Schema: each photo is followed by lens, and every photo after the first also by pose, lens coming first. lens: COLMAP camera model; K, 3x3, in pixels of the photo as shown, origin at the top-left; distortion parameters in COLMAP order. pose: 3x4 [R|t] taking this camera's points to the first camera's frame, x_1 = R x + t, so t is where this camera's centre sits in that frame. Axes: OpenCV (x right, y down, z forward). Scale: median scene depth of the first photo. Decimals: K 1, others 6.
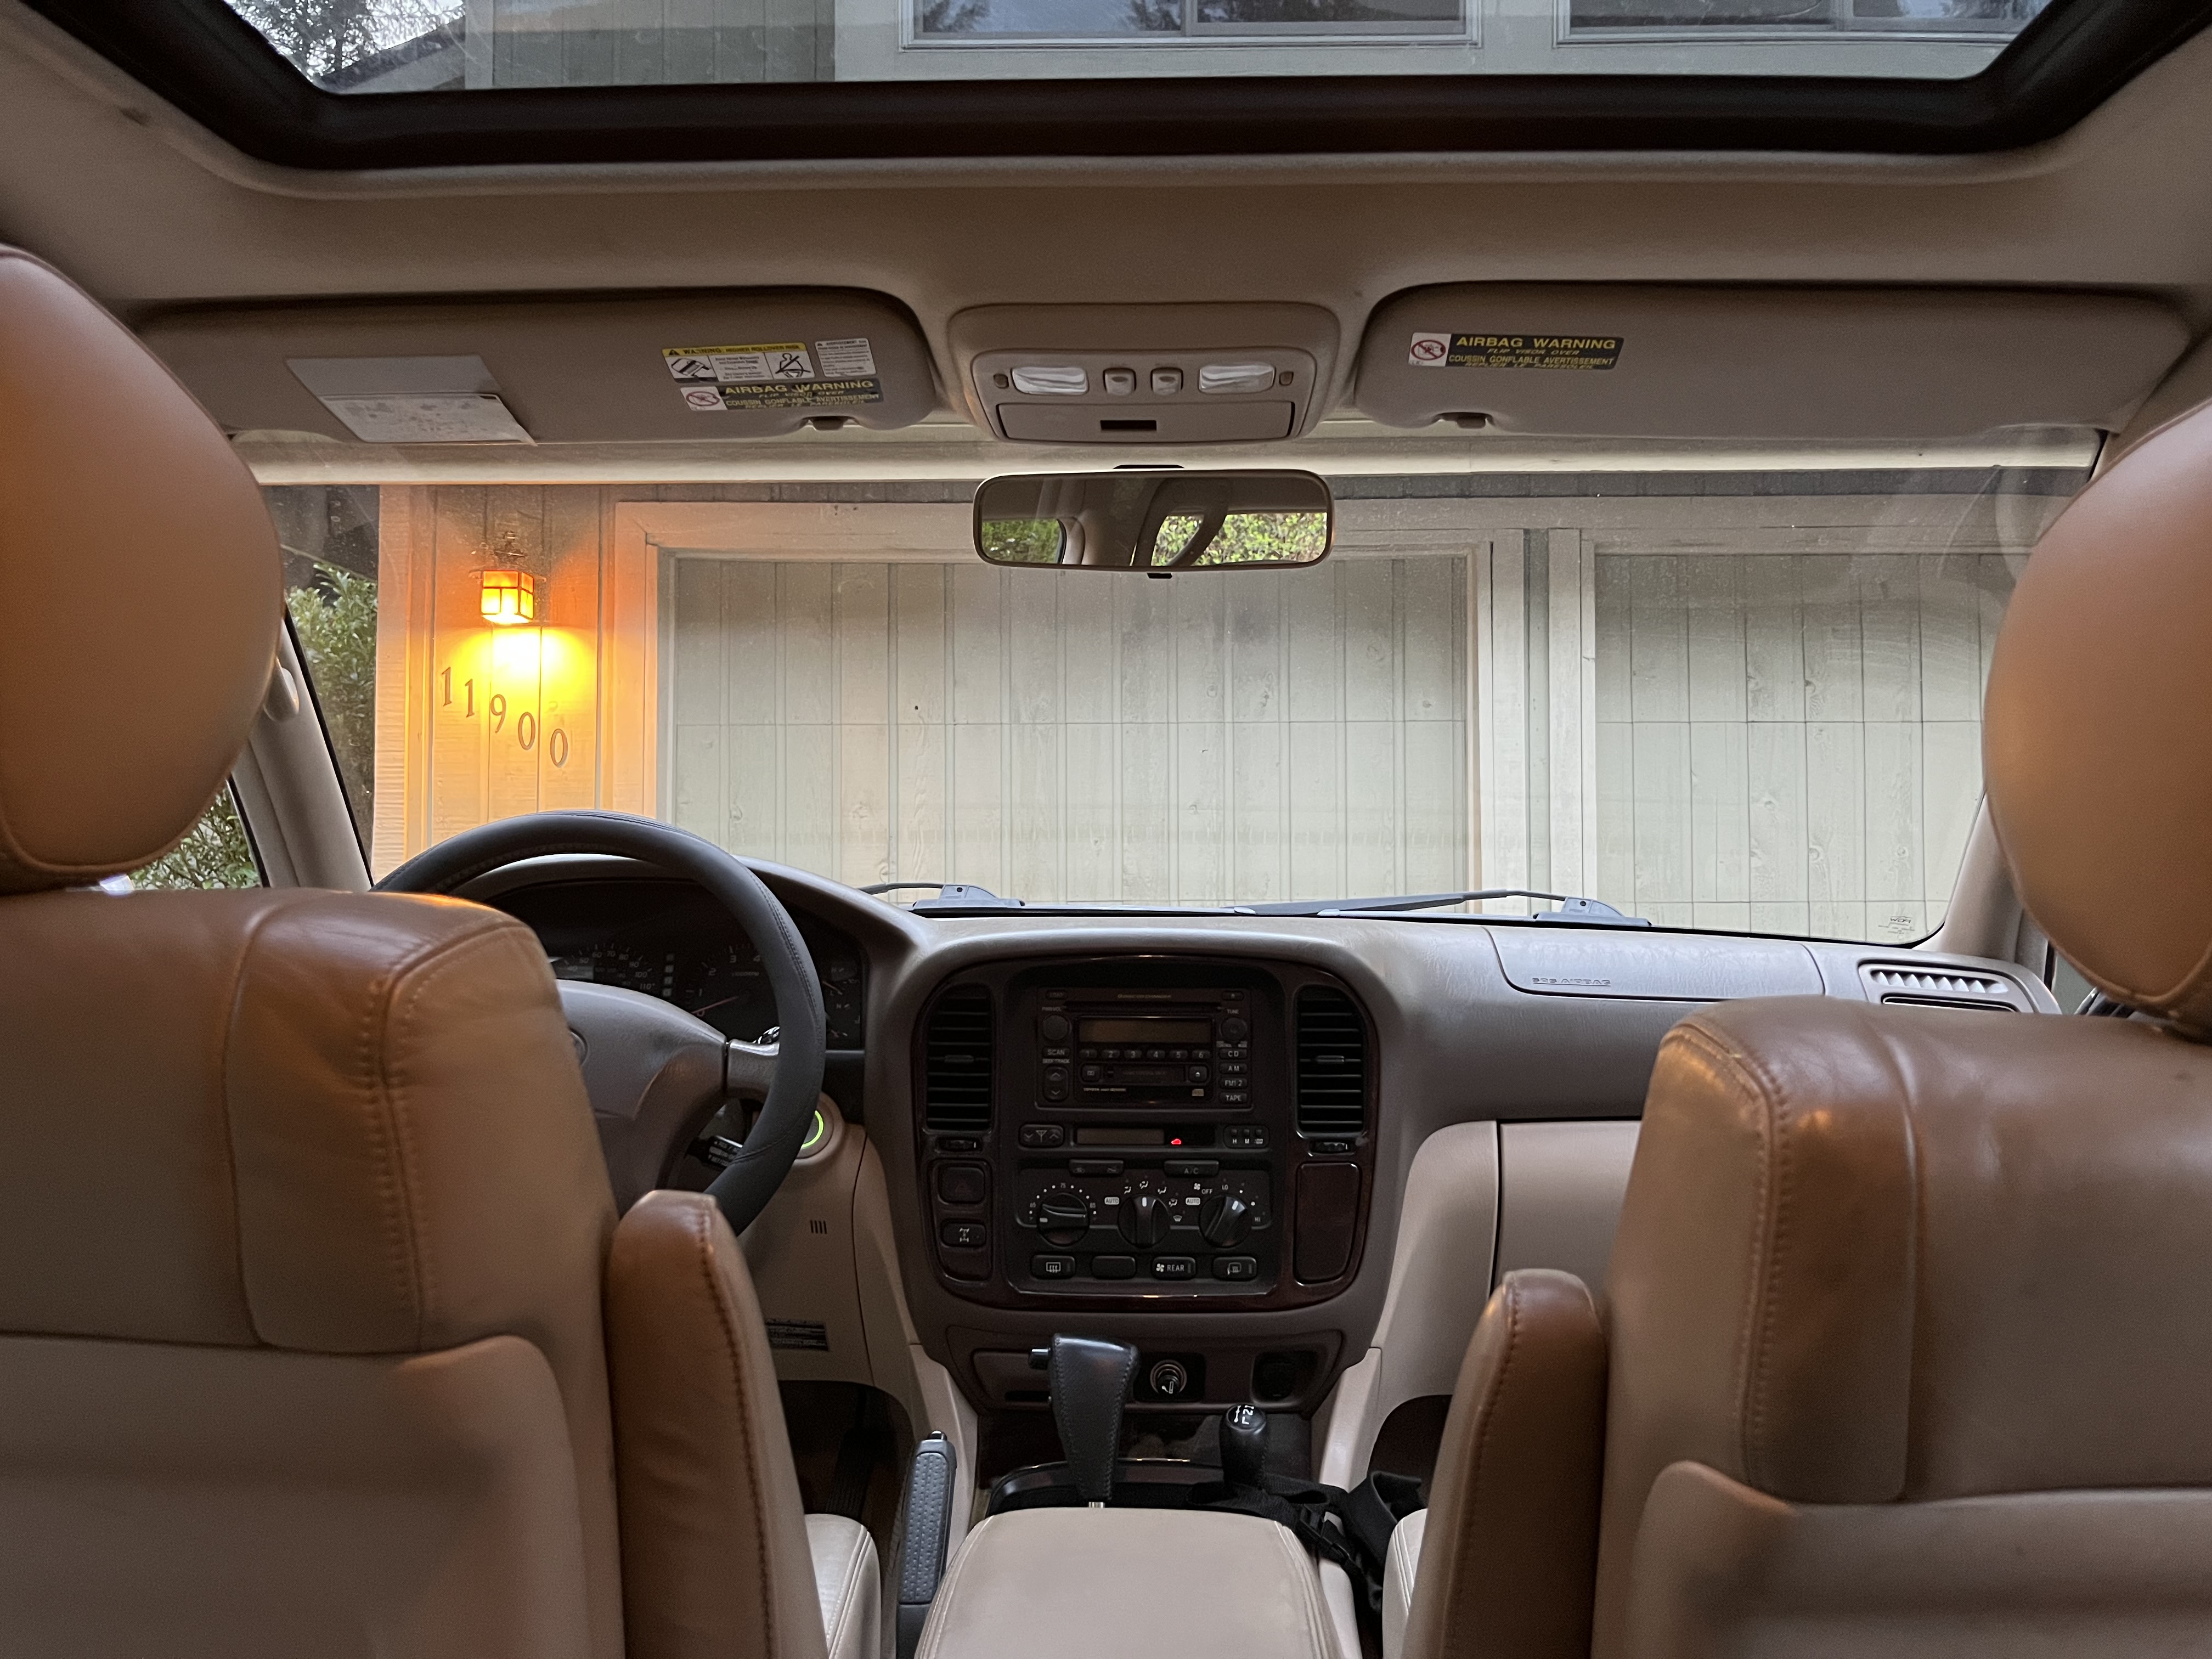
lens RADIAL K [[1687.5, 0, 1106.0], [0, 1687.5, 829.5], [0, 0, 1]] dist [-0.004313, -0.006817]
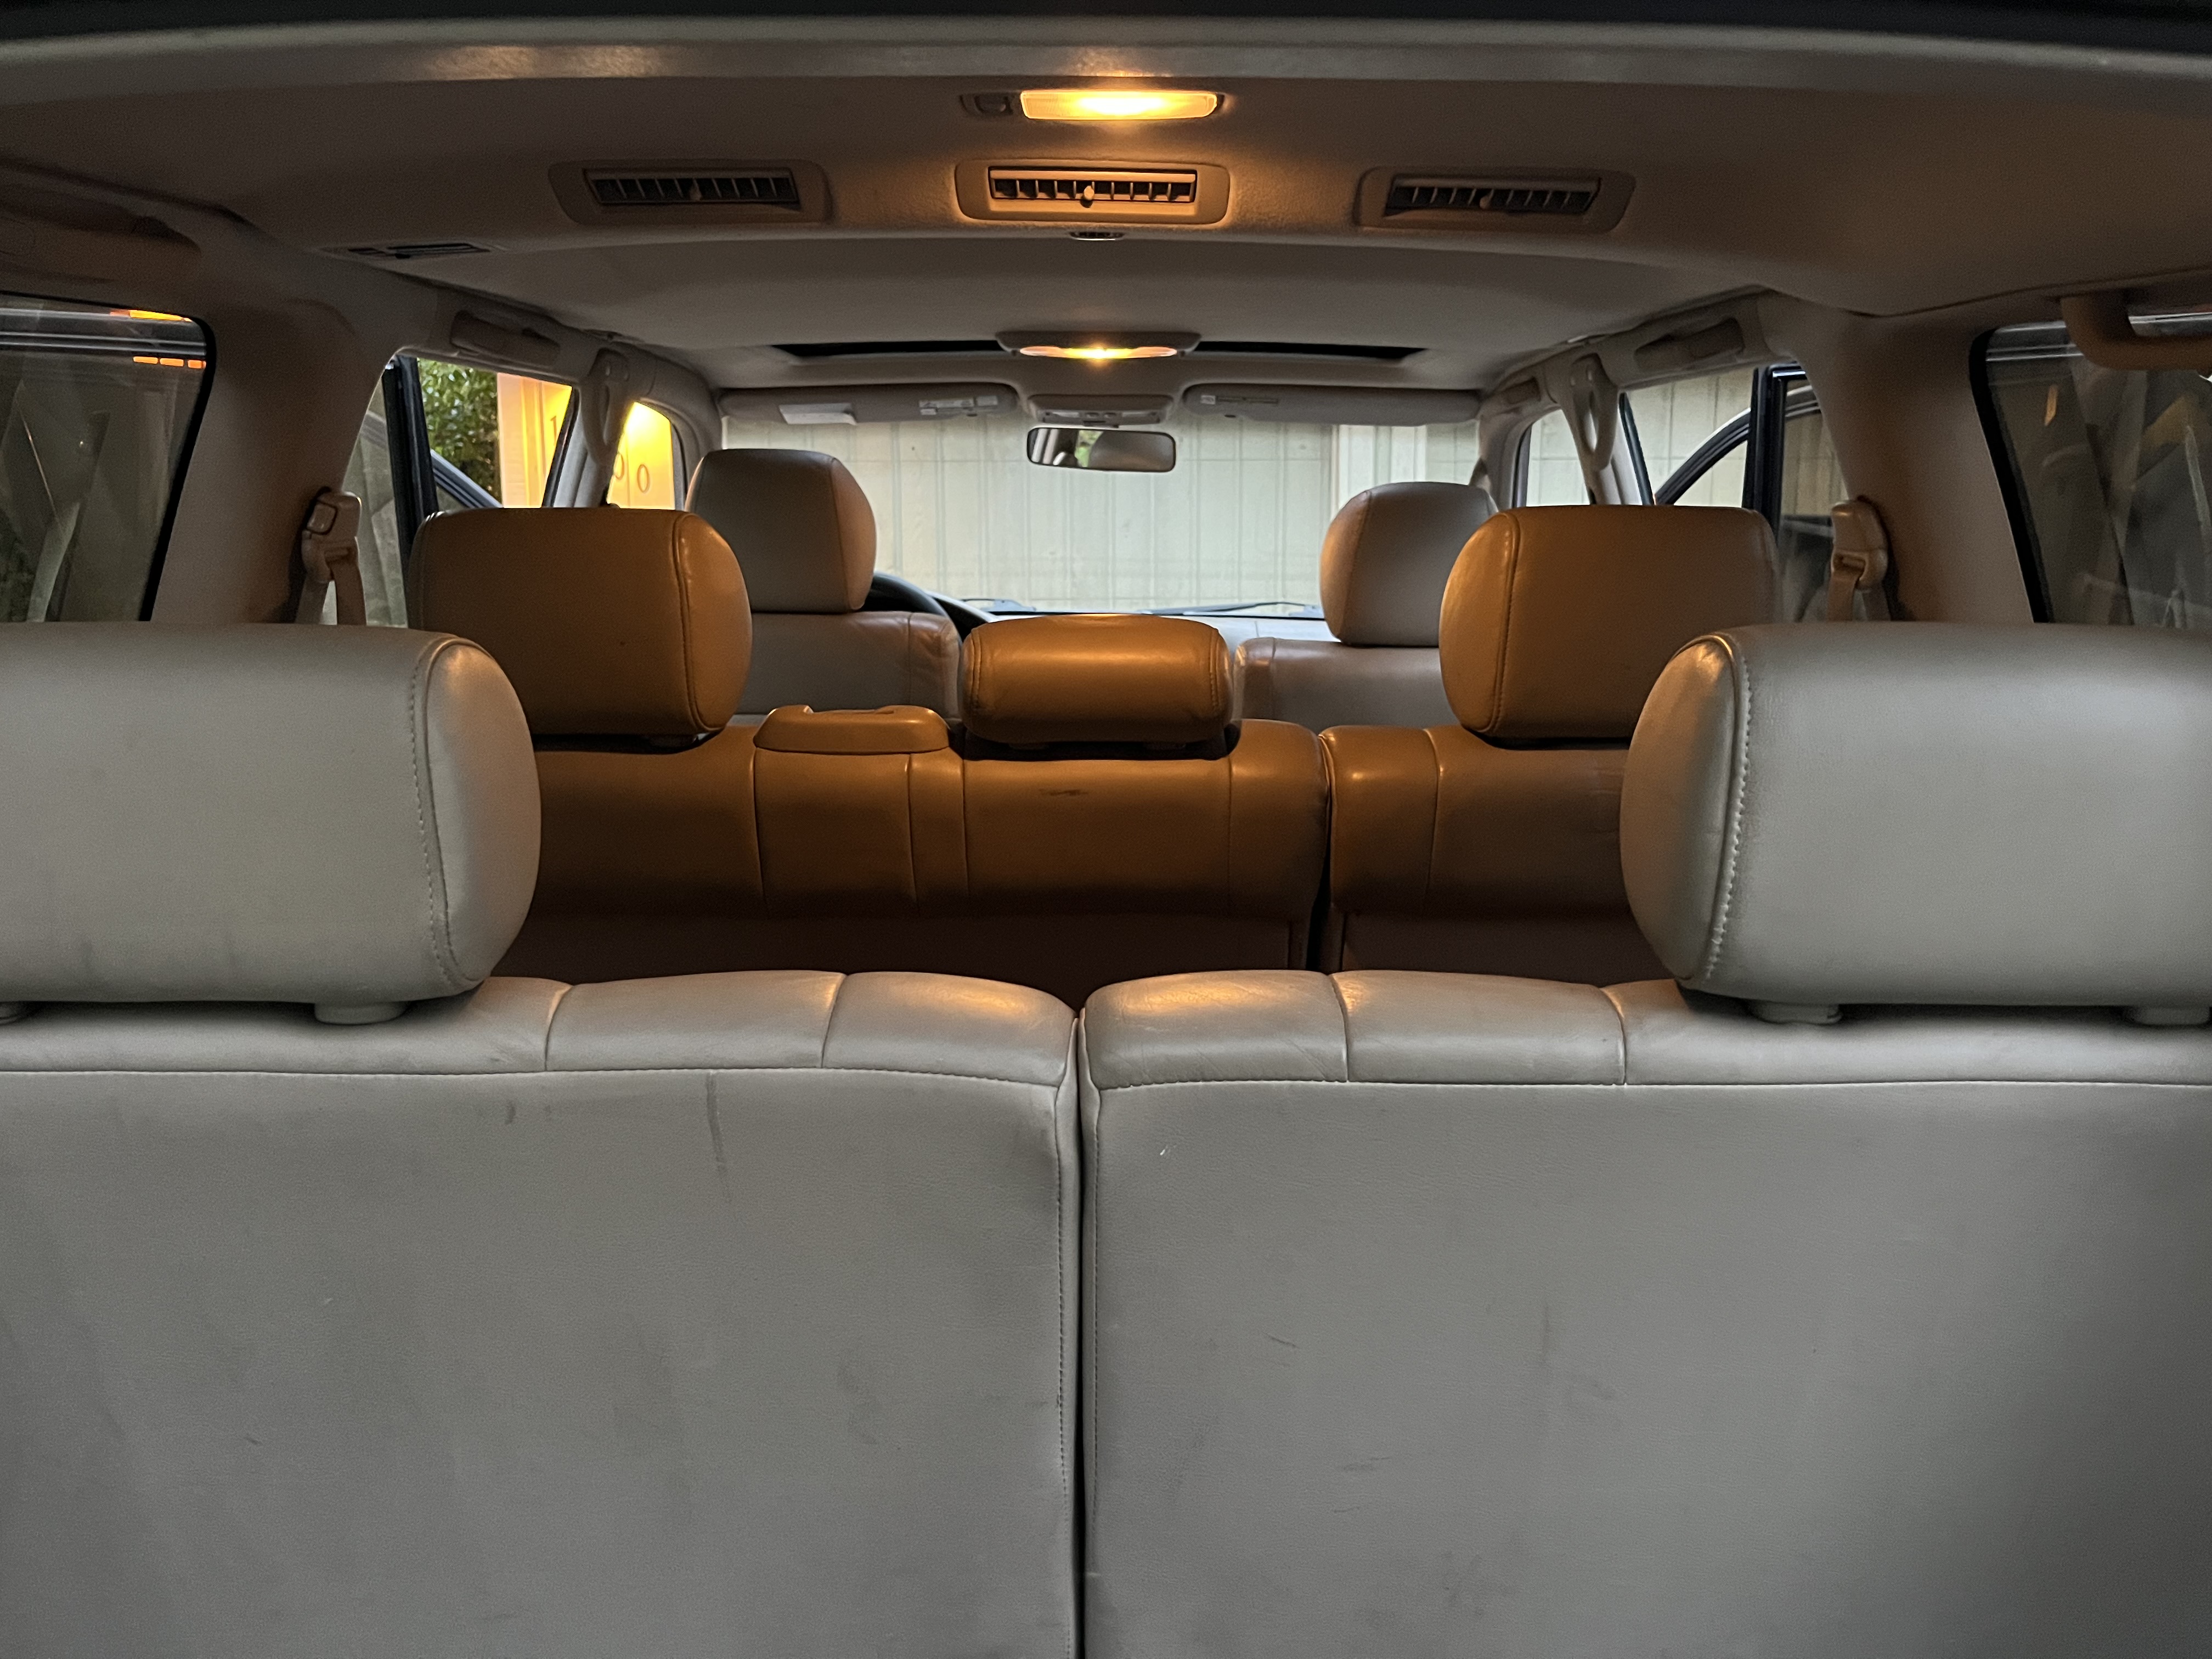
lens RADIAL K [[1687.5, 0, 1106.0], [0, 1687.5, 829.5], [0, 0, 1]] dist [-0.004313, -0.006817]
pose [[0.999247, -0.008027, 0.037971, -0.060299], [0.001205, 0.984323, 0.176371, -0.069591], [-0.038792, -0.176192, 0.983591, -1.379207]]
